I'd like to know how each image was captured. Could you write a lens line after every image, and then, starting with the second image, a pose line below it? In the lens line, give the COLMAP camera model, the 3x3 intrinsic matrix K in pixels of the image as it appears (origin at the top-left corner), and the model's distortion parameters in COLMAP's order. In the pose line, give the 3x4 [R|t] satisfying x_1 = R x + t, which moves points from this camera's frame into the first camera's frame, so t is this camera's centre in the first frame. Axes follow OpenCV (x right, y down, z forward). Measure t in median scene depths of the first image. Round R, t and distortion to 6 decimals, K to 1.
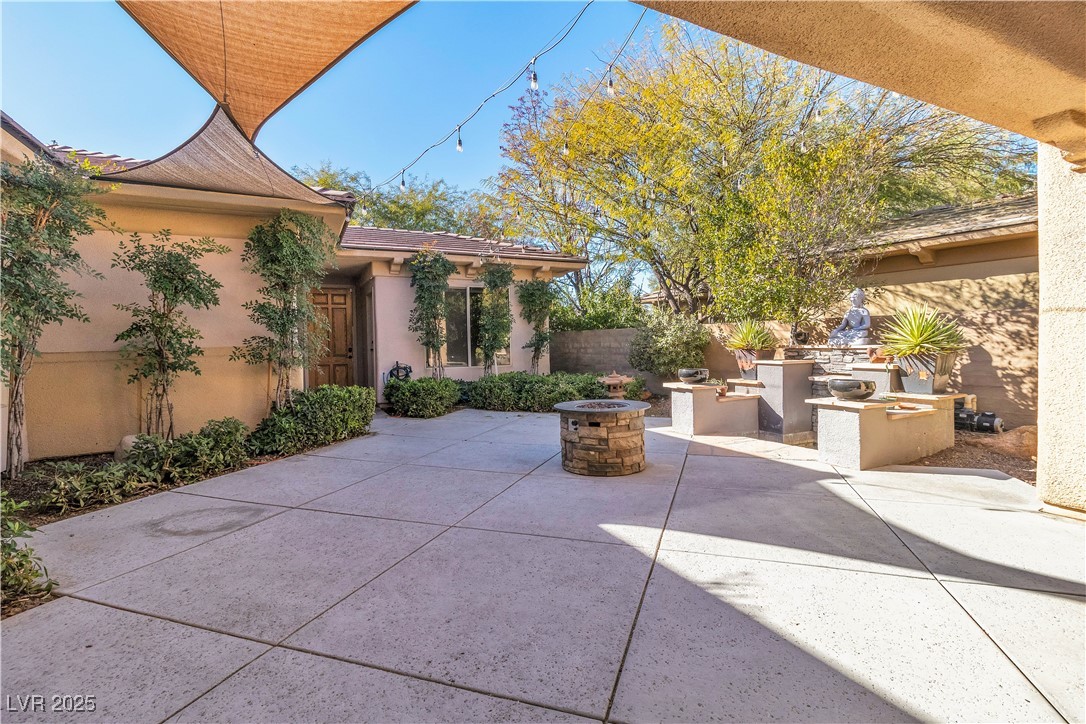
lens RADIAL K [[502.7, 0, 547.3], [0, 502.7, 354.2], [0, 0, 1]] dist [0.002308, 0.000655]
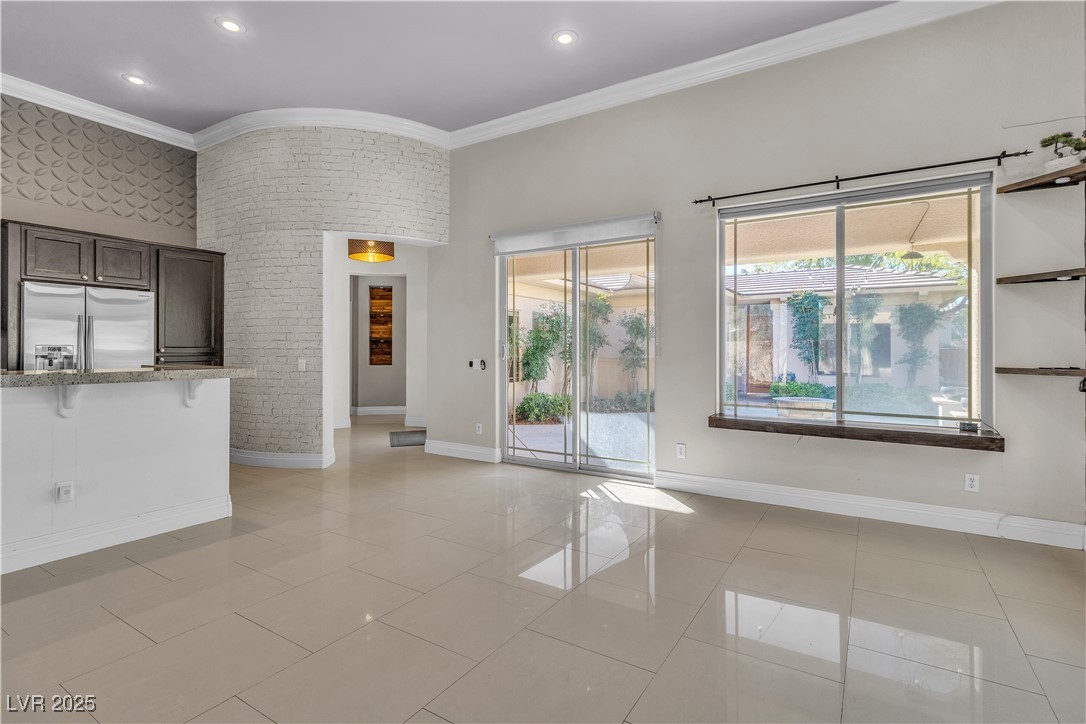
lens RADIAL K [[518.7, 0, 549.3], [0, 518.7, 348.7], [0, 0, 1]] dist [0.001744, 0.001314]
pose [[0.529204, 0.016879, -0.848326, 0.598781], [-0.033909, 0.999424, -0.001267, -0.019960], [0.847817, 0.029437, 0.529472, -0.343433]]
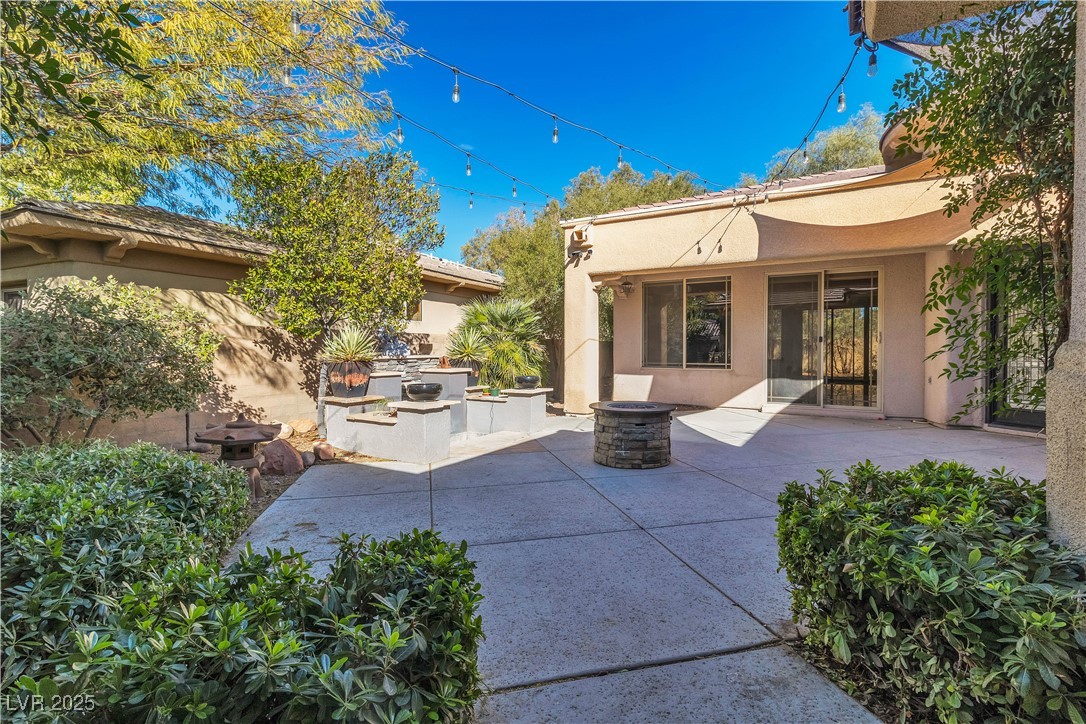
lens RADIAL K [[502.7, 0, 547.3], [0, 502.7, 354.2], [0, 0, 1]] dist [0.002308, 0.000655]
pose [[-0.547883, 0.007450, 0.836522, -0.373832], [0.030457, 0.999475, 0.011047, -0.016174], [-0.836000, 0.031530, -0.547823, 0.916892]]
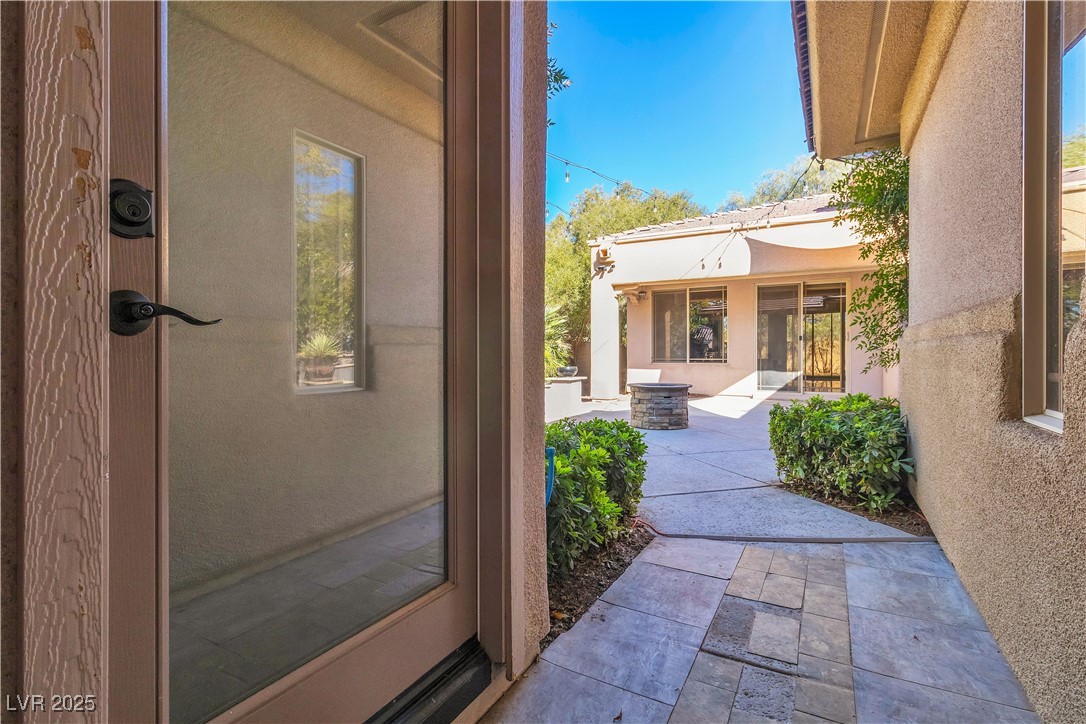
lens RADIAL K [[502.7, 0, 547.3], [0, 502.7, 354.2], [0, 0, 1]] dist [0.002308, 0.000655]
pose [[-0.566946, 0.016441, 0.823591, -0.482092], [0.031124, 0.999514, 0.001472, -0.001571], [-0.823167, 0.026468, -0.567183, 1.097134]]
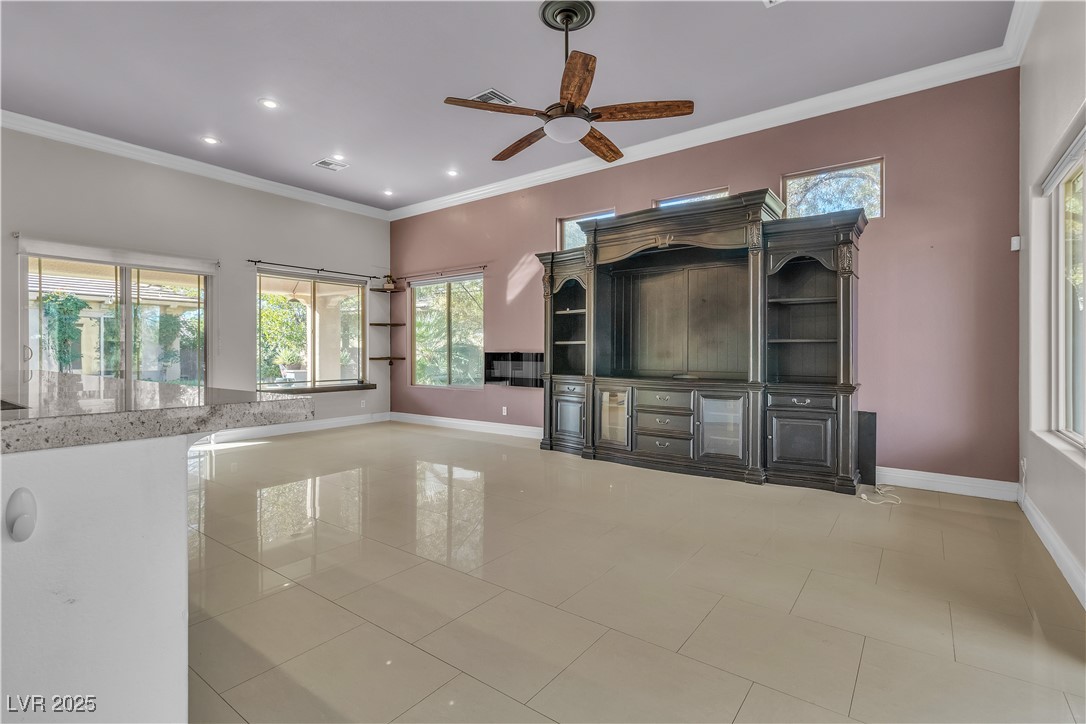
lens RADIAL K [[508.4, 0, 547.8], [0, 508.4, 355.1], [0, 0, 1]] dist [0.003583, 0.000594]
pose [[0.887922, 0.013253, 0.459802, 0.310301], [-0.003015, 0.999731, -0.022994, -0.001940], [-0.459983, 0.019031, 0.887724, -0.866467]]
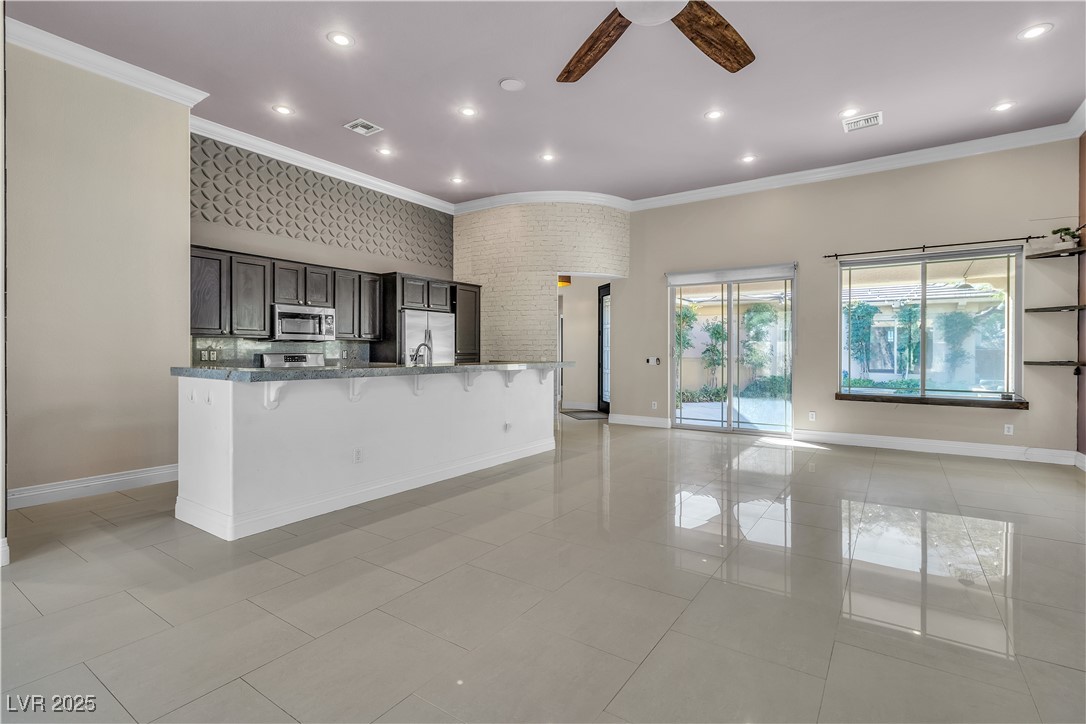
lens RADIAL K [[508.4, 0, 547.8], [0, 508.4, 355.1], [0, 0, 1]] dist [0.003583, 0.000594]
pose [[0.492289, 0.025247, -0.870065, 0.708040], [-0.033330, 0.999393, 0.010142, -0.012500], [0.869793, 0.024006, 0.492832, -0.687666]]
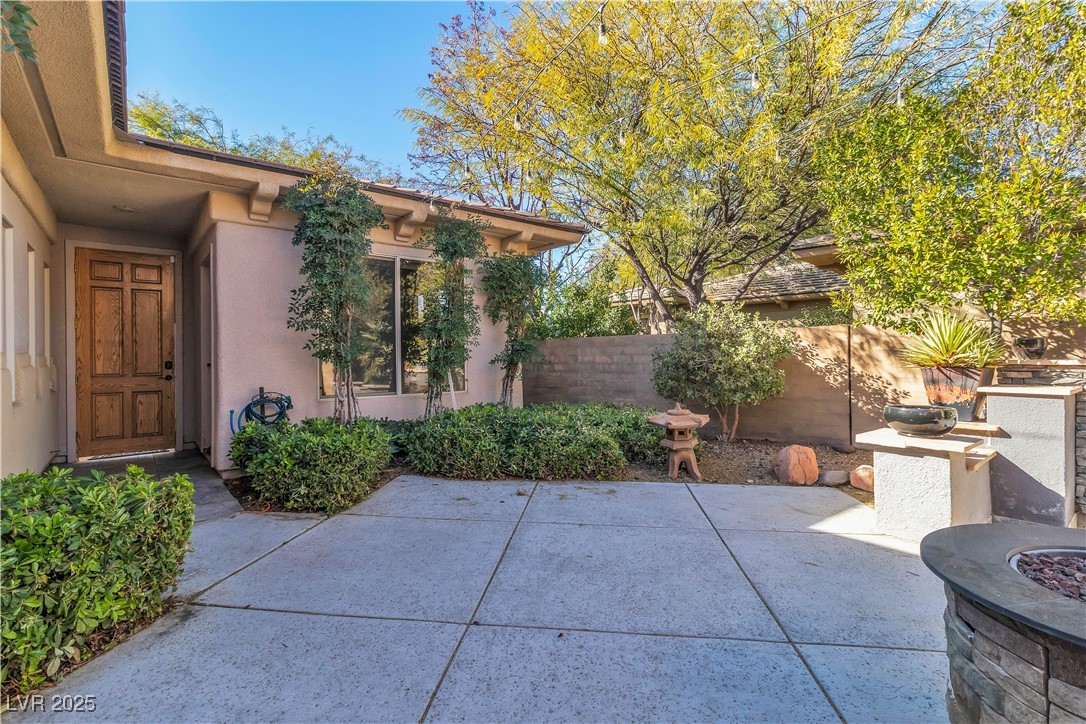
lens RADIAL K [[502.7, 0, 547.3], [0, 502.7, 354.2], [0, 0, 1]] dist [0.002308, 0.000655]
pose [[0.973230, 0.008755, 0.229667, -0.133583], [-0.001491, 0.999494, -0.031782, -0.004066], [-0.229829, 0.030589, 0.972750, 0.433986]]
